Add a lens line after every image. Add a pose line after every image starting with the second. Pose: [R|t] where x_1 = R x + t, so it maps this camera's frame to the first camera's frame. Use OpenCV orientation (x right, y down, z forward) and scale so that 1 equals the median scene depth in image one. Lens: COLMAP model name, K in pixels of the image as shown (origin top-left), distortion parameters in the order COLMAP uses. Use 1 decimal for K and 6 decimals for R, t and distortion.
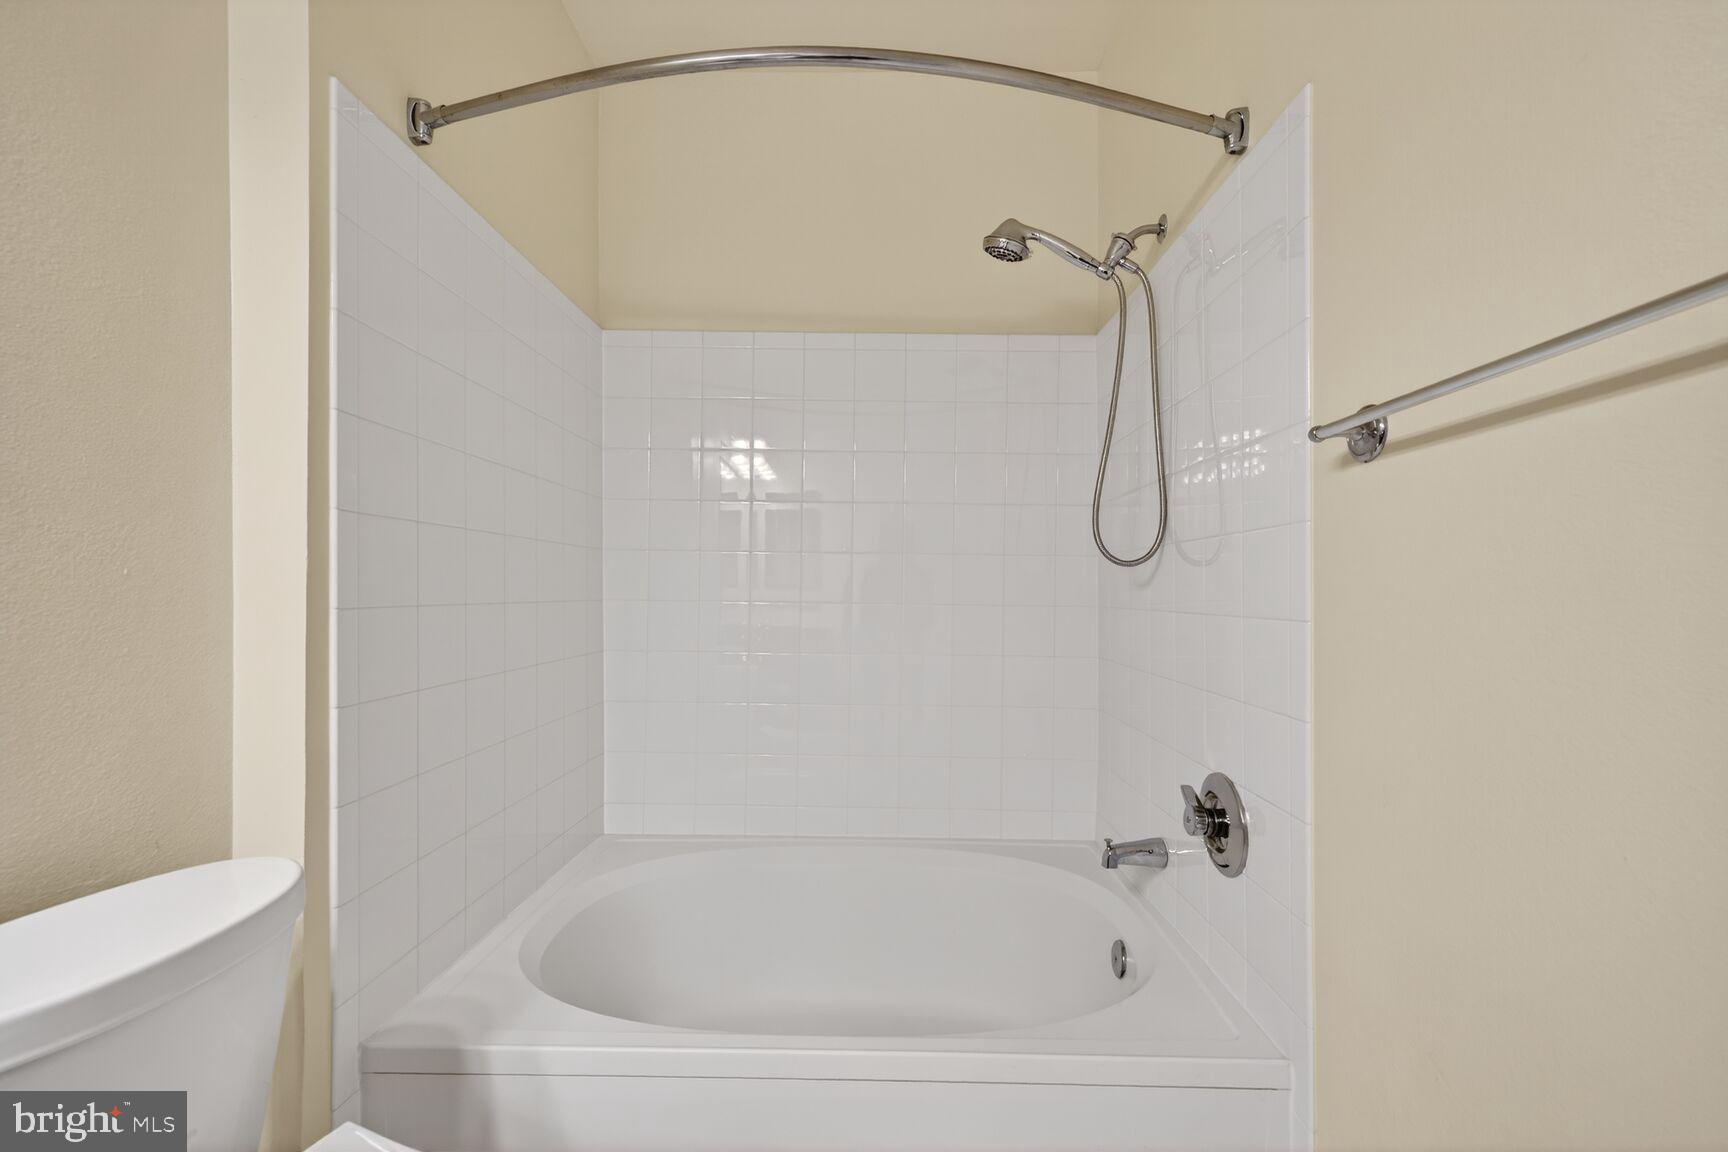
lens RADIAL K [[728.4, 0, 853.3], [0, 728.4, 587.9], [0, 0, 1]] dist [0.014867, 0.000091]
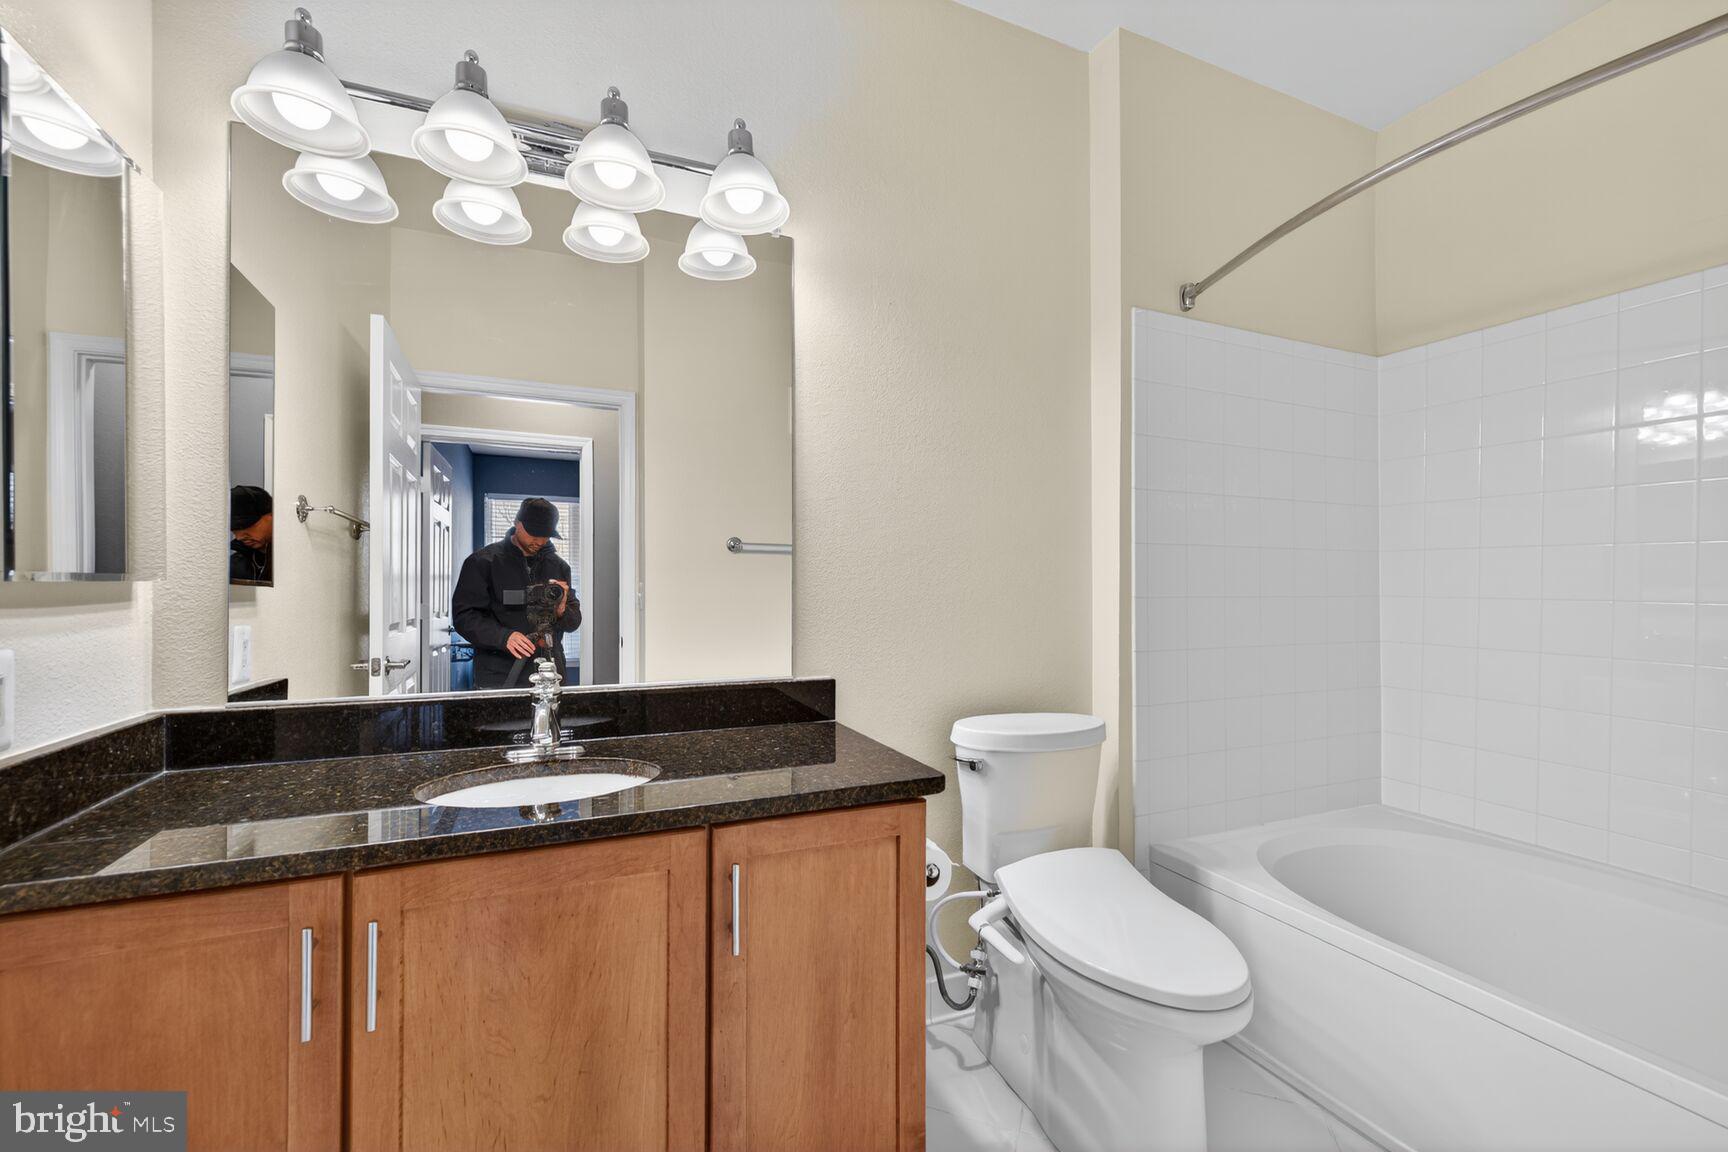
lens RADIAL K [[728.4, 0, 855.3], [0, 728.4, 582.1], [0, 0, 1]] dist [0.014867, 0.000091]
pose [[0.403068, -0.010010, -0.915115, 0.578643], [0.005252, 0.999949, -0.008625, -0.000121], [0.915155, -0.001330, 0.403100, -0.310977]]
